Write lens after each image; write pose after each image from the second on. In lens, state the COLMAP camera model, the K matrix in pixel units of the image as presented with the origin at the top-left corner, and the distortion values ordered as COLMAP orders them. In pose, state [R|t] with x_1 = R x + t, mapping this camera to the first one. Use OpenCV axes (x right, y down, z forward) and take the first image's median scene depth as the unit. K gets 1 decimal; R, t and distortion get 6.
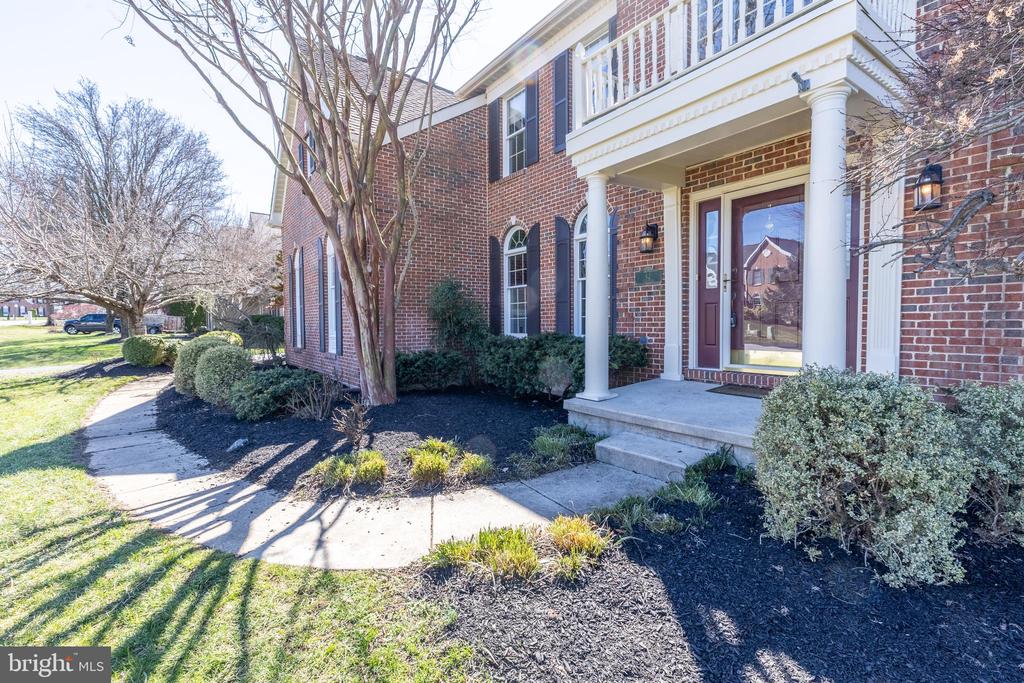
lens RADIAL K [[458.6, 0, 514.8], [0, 458.6, 341.8], [0, 0, 1]] dist [0.006039, -0.000129]
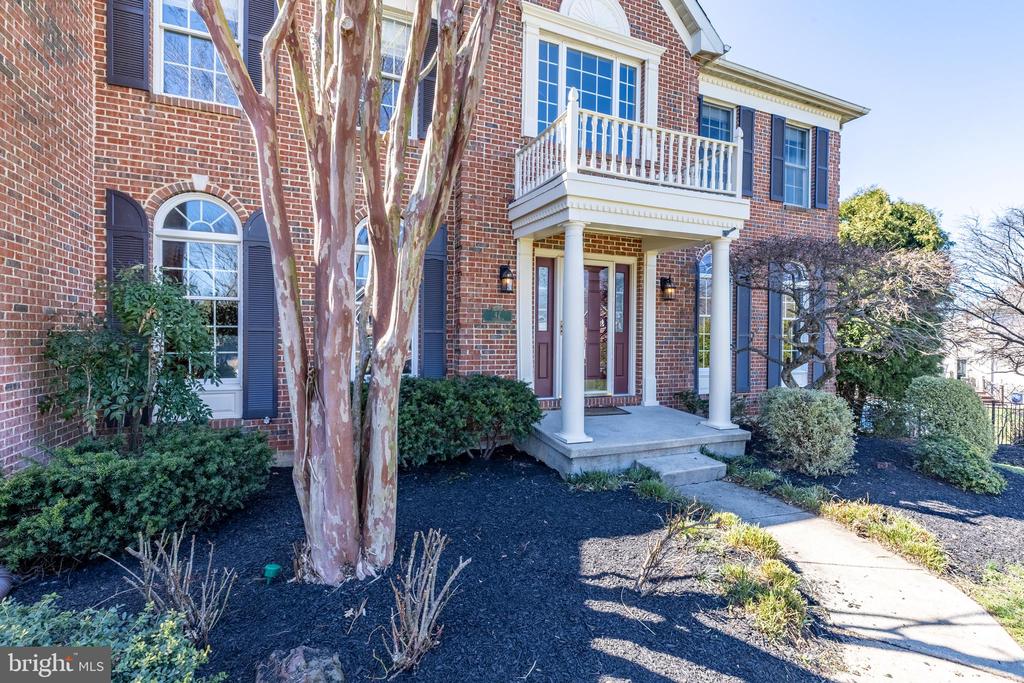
lens RADIAL K [[459.7, 0, 517.2], [0, 459.7, 341.8], [0, 0, 1]] dist [0.005019, -0.000186]
pose [[0.242234, -0.000039, 0.970218, -0.742715], [0.029057, 0.999552, -0.007215, -0.080245], [-0.969783, 0.029939, 0.242126, 0.769483]]
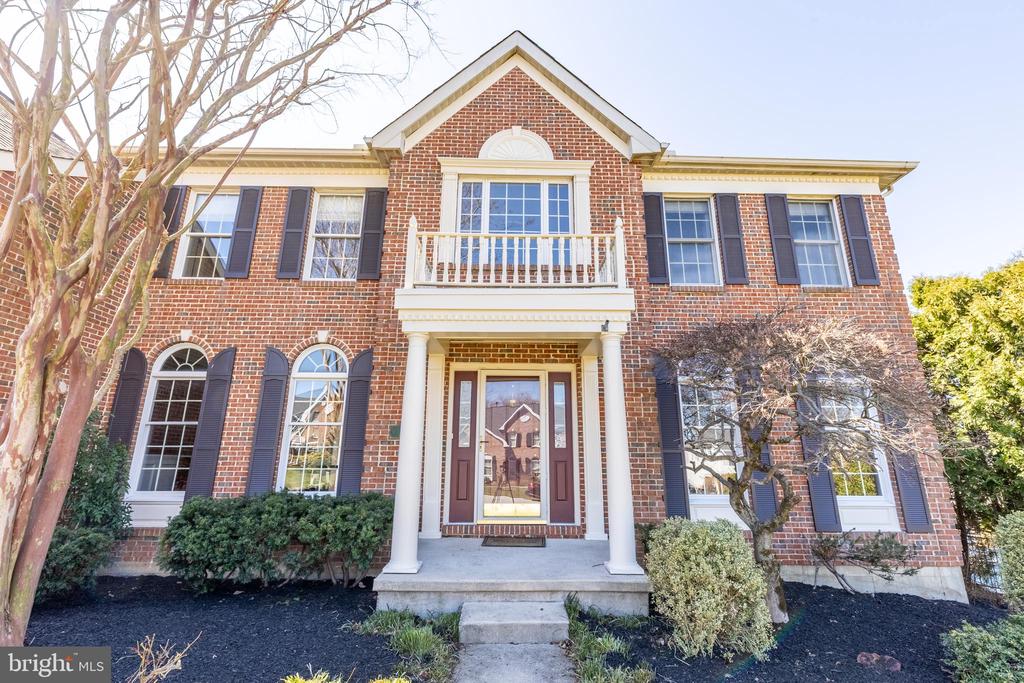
lens RADIAL K [[459.7, 0, 517.2], [0, 459.7, 341.8], [0, 0, 1]] dist [0.005019, -0.000186]
pose [[0.587505, 0.219926, 0.778762, -0.432973], [0.022728, 0.957497, -0.287548, -0.035737], [-0.808901, 0.186635, 0.557535, 0.209905]]
